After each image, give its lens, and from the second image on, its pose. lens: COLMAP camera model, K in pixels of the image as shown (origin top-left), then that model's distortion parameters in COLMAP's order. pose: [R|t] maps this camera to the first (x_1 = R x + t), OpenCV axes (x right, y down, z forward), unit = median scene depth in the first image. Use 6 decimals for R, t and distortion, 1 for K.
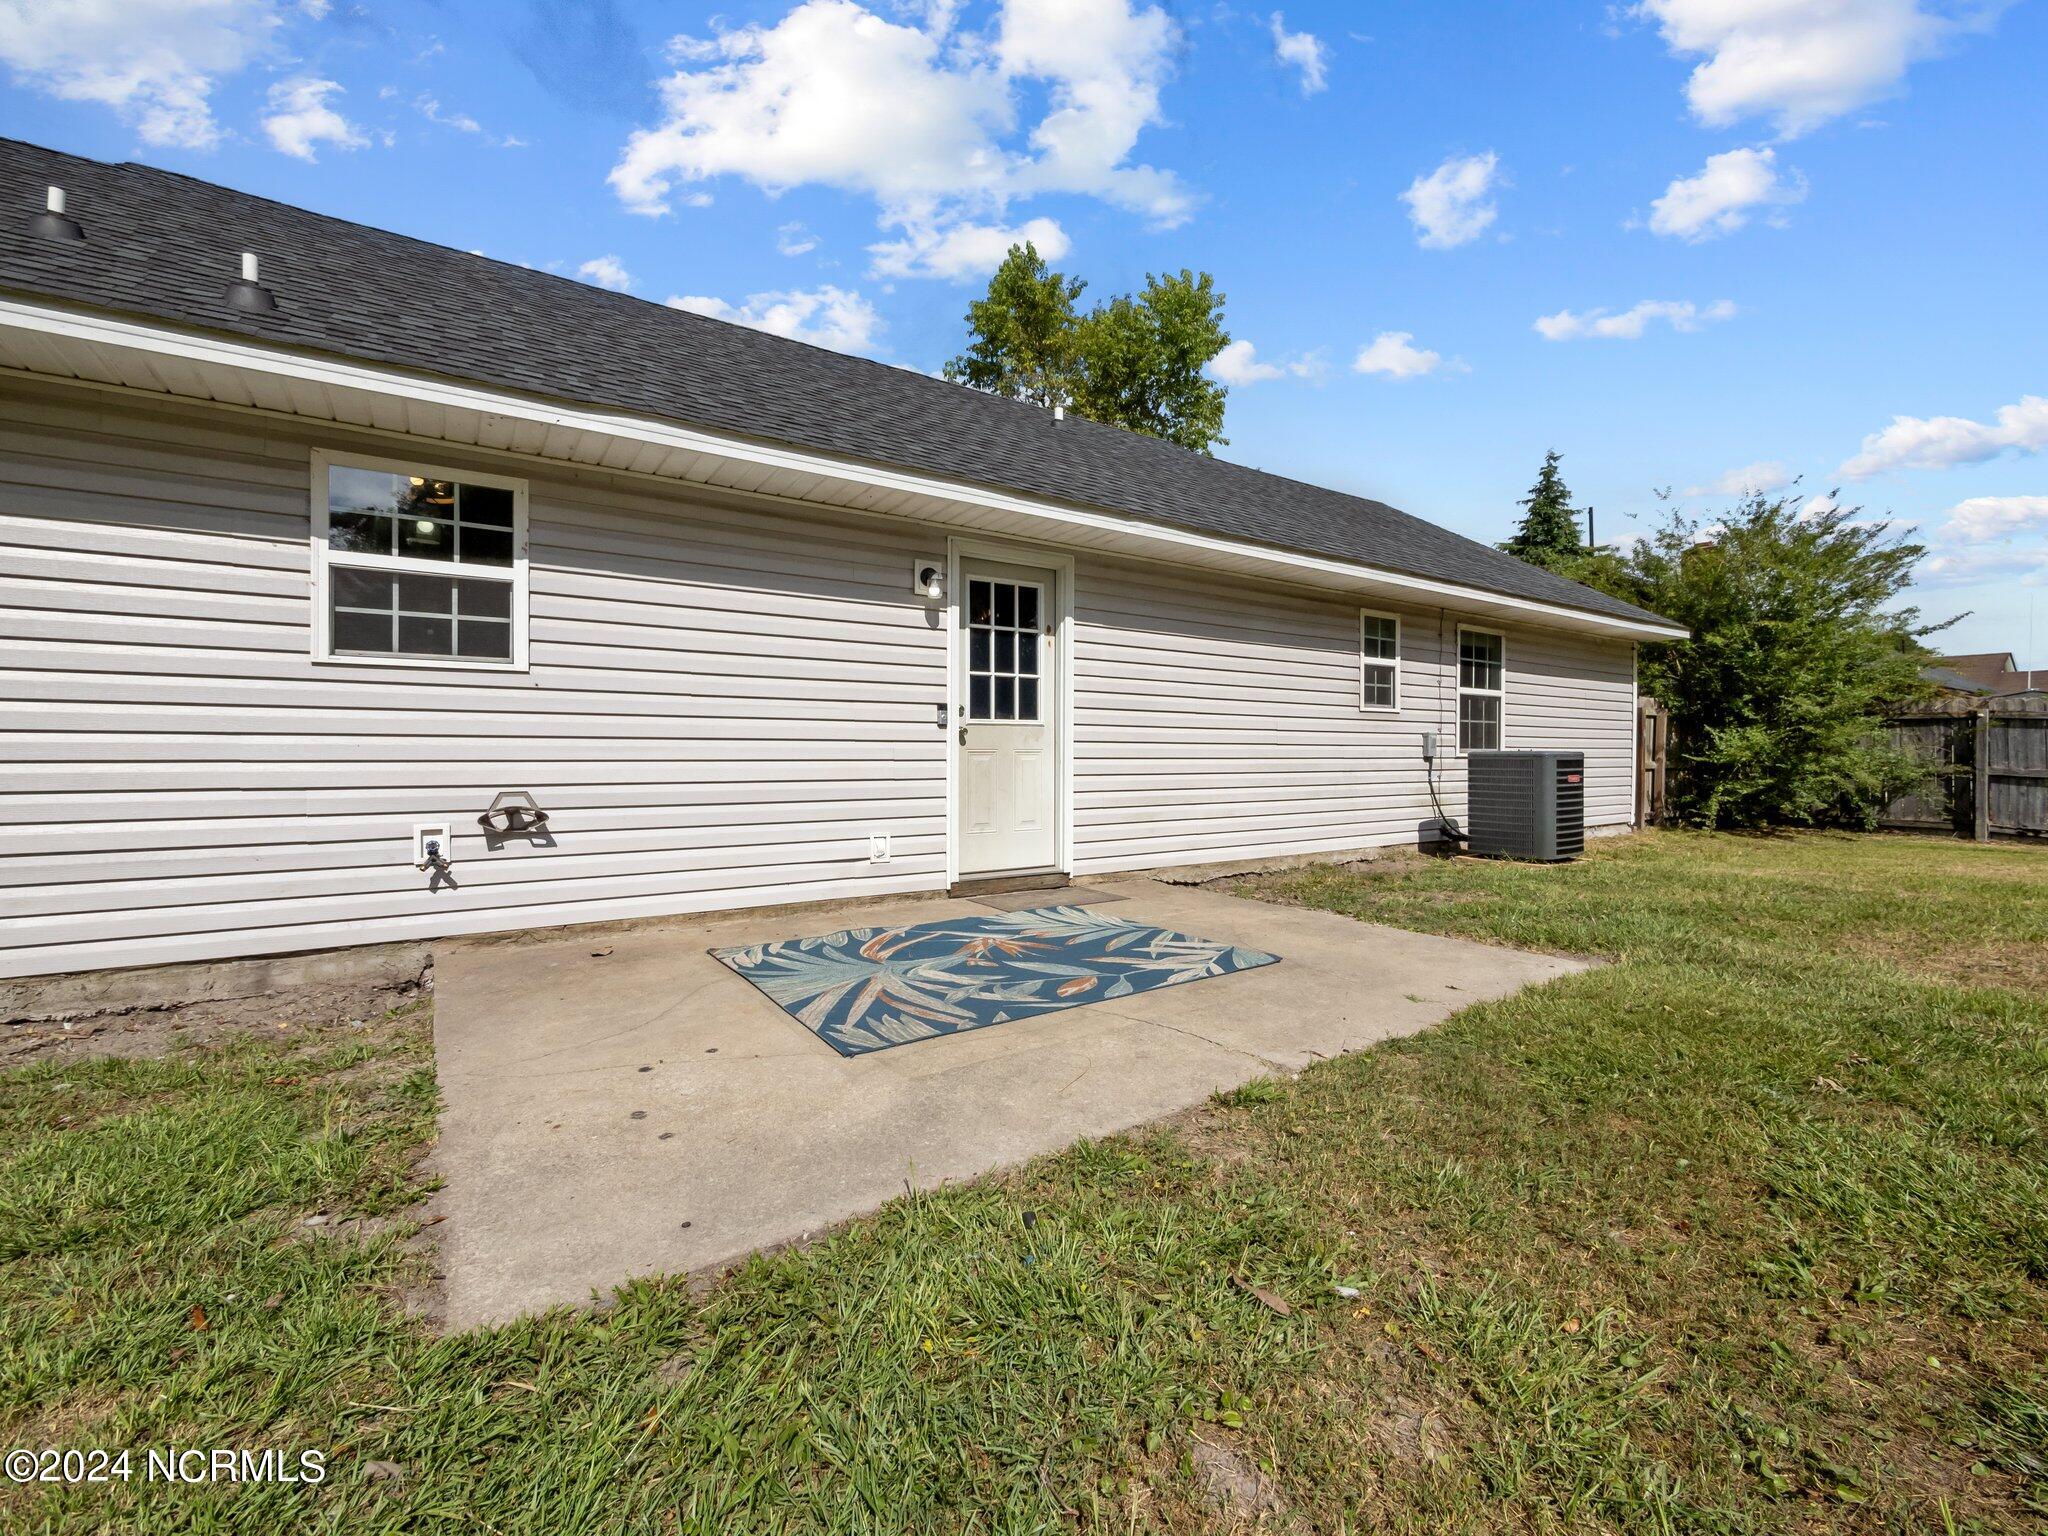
lens RADIAL K [[882.4, 0, 1029.3], [0, 882.4, 755.9], [0, 0, 1]] dist [-0.004569, -0.000417]
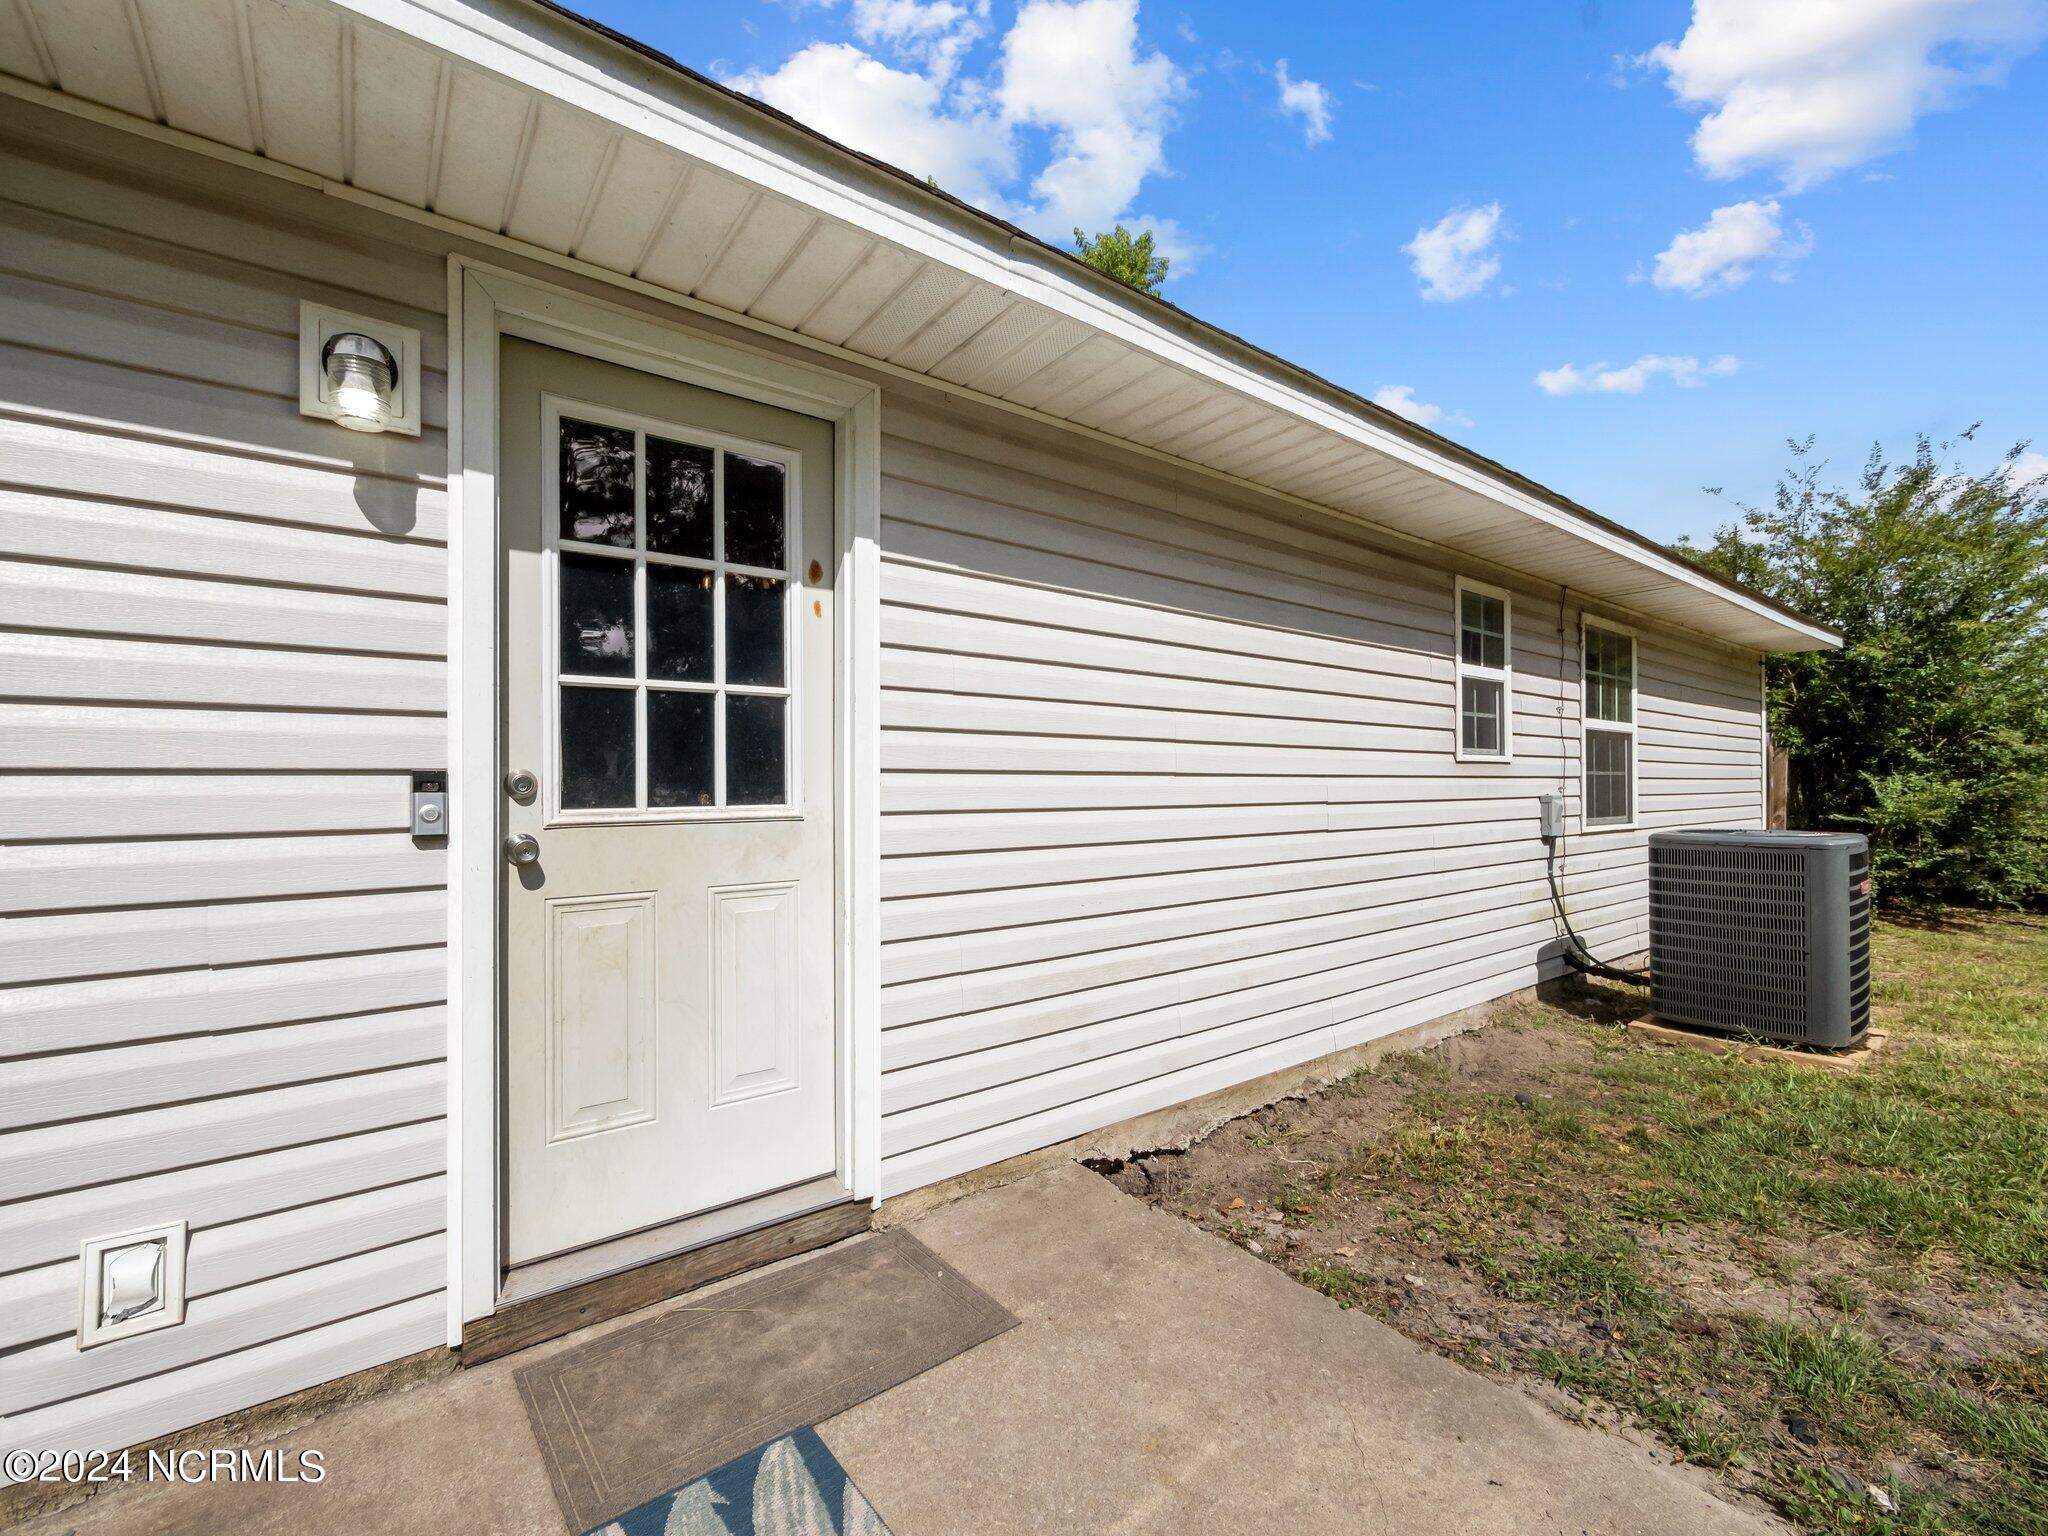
lens RADIAL K [[869.7, 0, 1008.7], [0, 869.7, 777.8], [0, 0, 1]] dist [-0.001028, -0.000352]
pose [[0.998719, -0.005639, 0.050280, 0.089596], [0.006262, 0.999905, -0.012246, -0.047533], [-0.050206, 0.012545, 0.998660, 0.624226]]
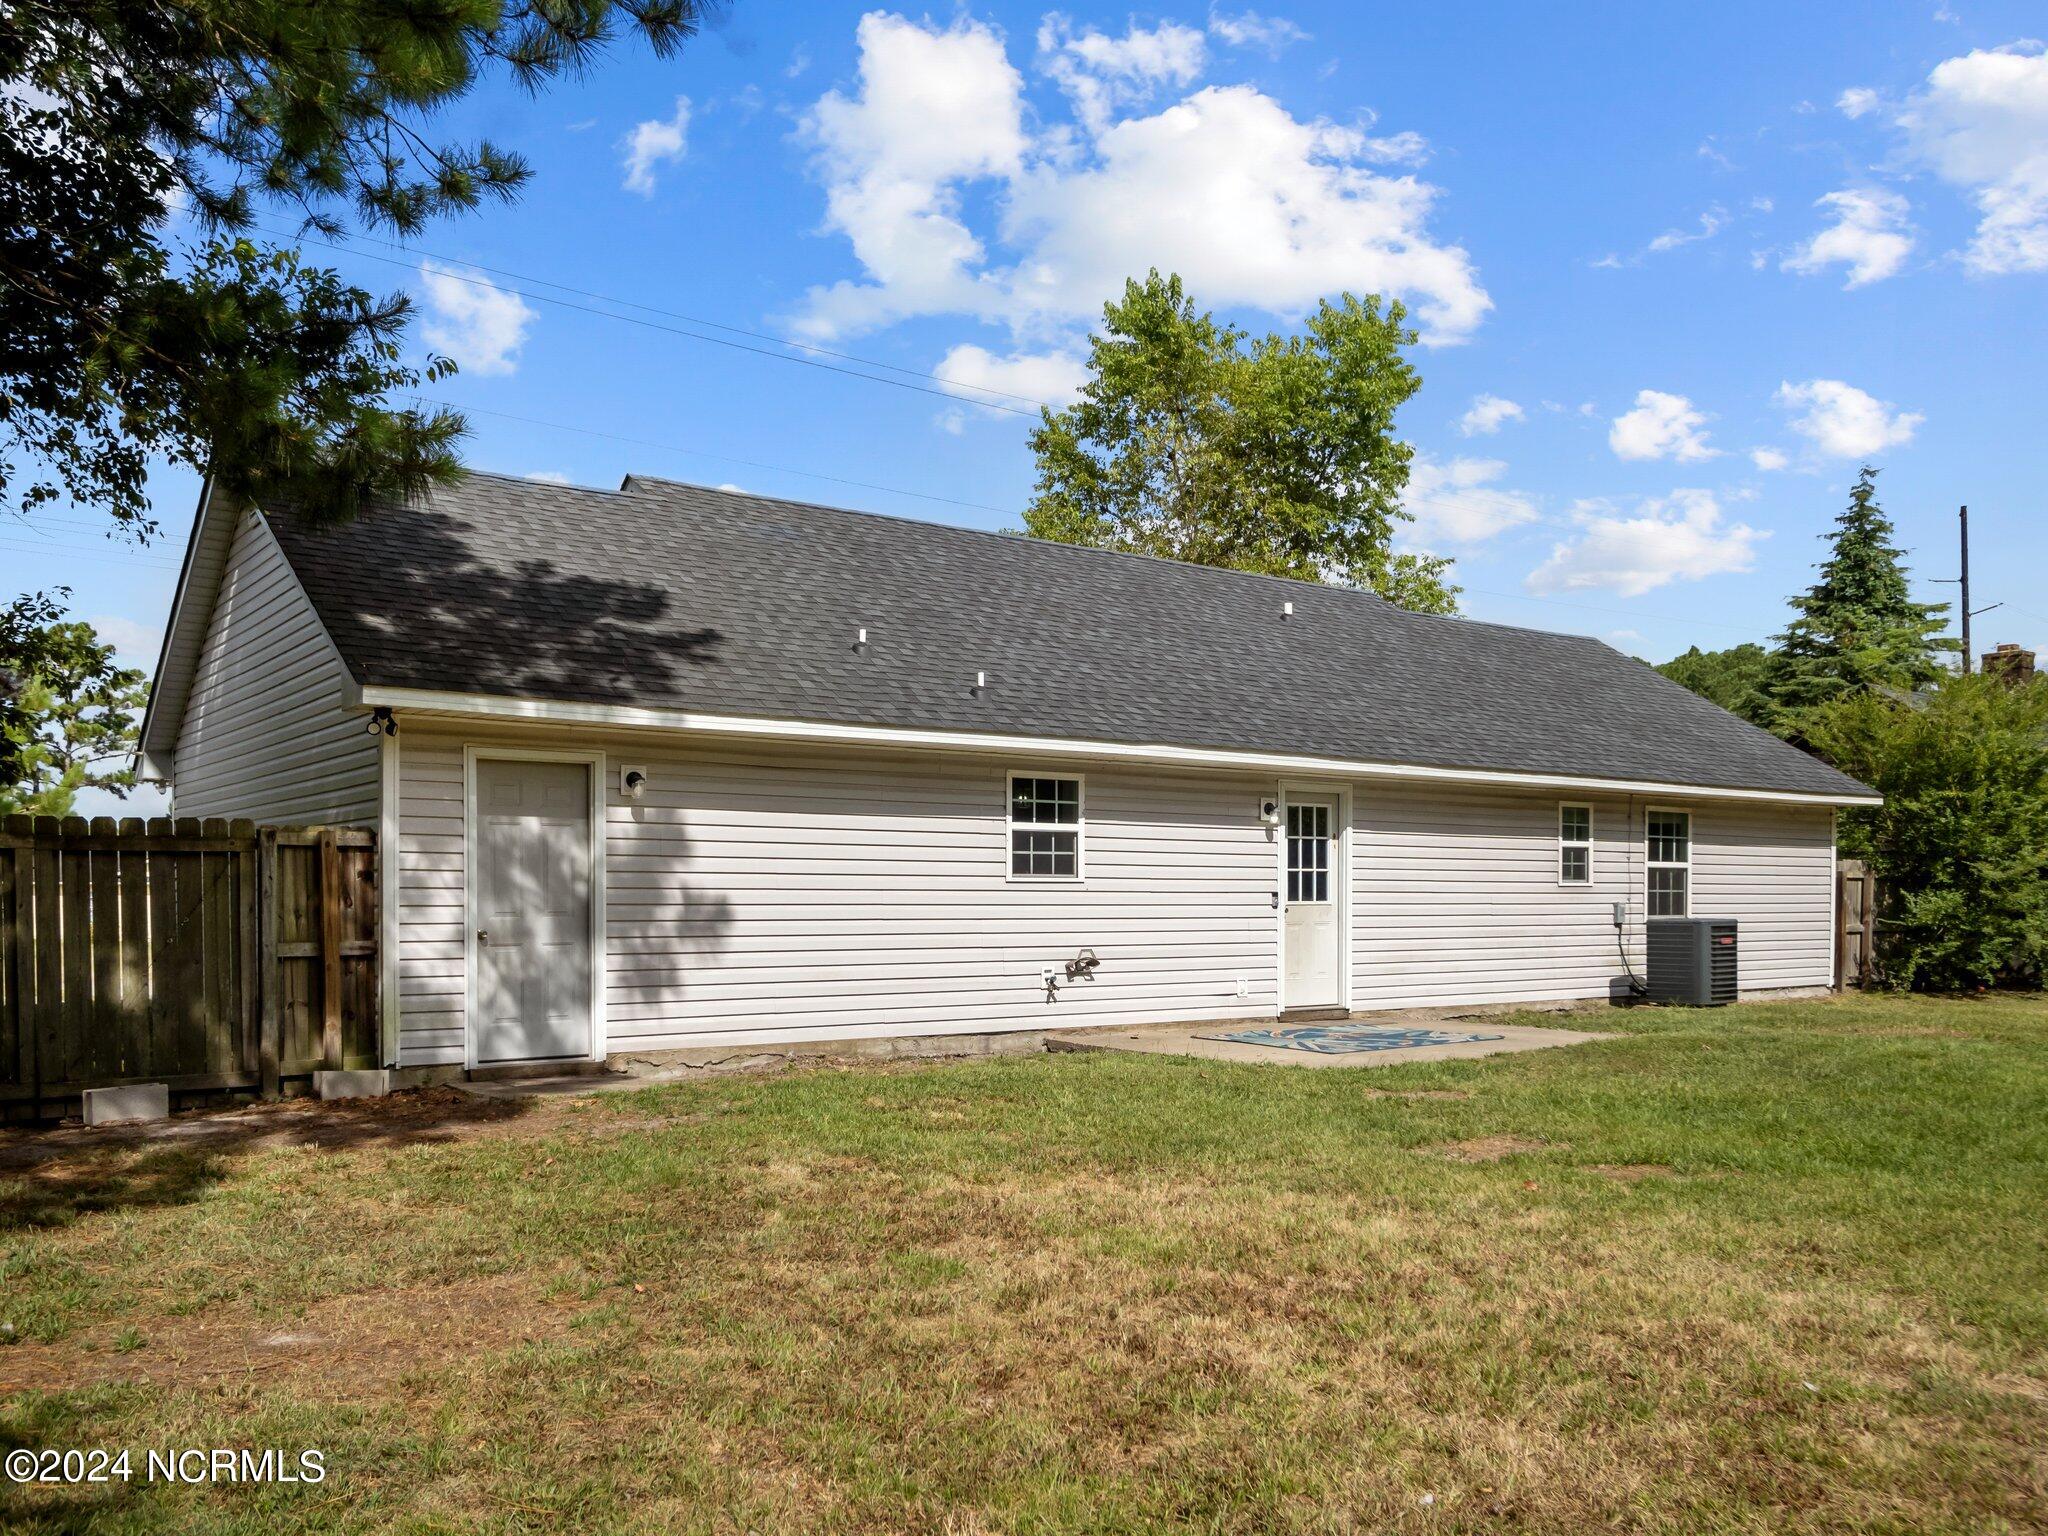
lens RADIAL K [[1689.5, 0, 1051.8], [0, 1689.5, 933.5], [0, 0, 1]] dist [0.011493, 0.000506]
pose [[0.999055, -0.004751, 0.043211, -0.556105], [0.004139, 0.999890, 0.014263, -0.028805], [-0.043274, -0.014070, 0.998964, -1.705989]]
